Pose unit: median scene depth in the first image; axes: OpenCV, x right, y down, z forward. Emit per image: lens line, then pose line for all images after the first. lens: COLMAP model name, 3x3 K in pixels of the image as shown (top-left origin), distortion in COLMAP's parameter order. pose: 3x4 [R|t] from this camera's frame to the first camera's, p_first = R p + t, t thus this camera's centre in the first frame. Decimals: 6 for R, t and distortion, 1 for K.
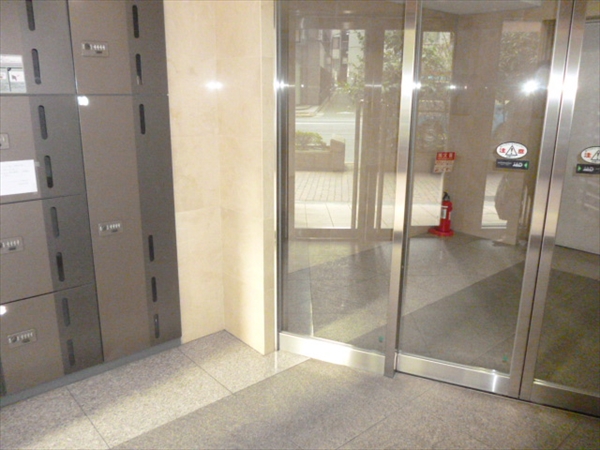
lens RADIAL K [[504.3, 0, 300.0], [0, 504.3, 225.0], [0, 0, 1]] dist [-0.006211, -0.007126]
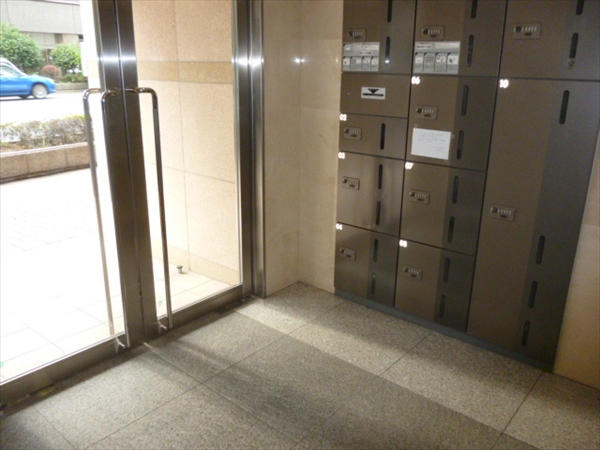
lens RADIAL K [[504.3, 0, 300.0], [0, 504.3, 225.0], [0, 0, 1]] dist [-0.006211, -0.007126]
pose [[0.162591, 0.298047, -0.940602, 0.568461], [-0.273669, 0.929508, 0.247226, -0.122578], [0.947982, 0.217217, 0.232696, 0.444535]]
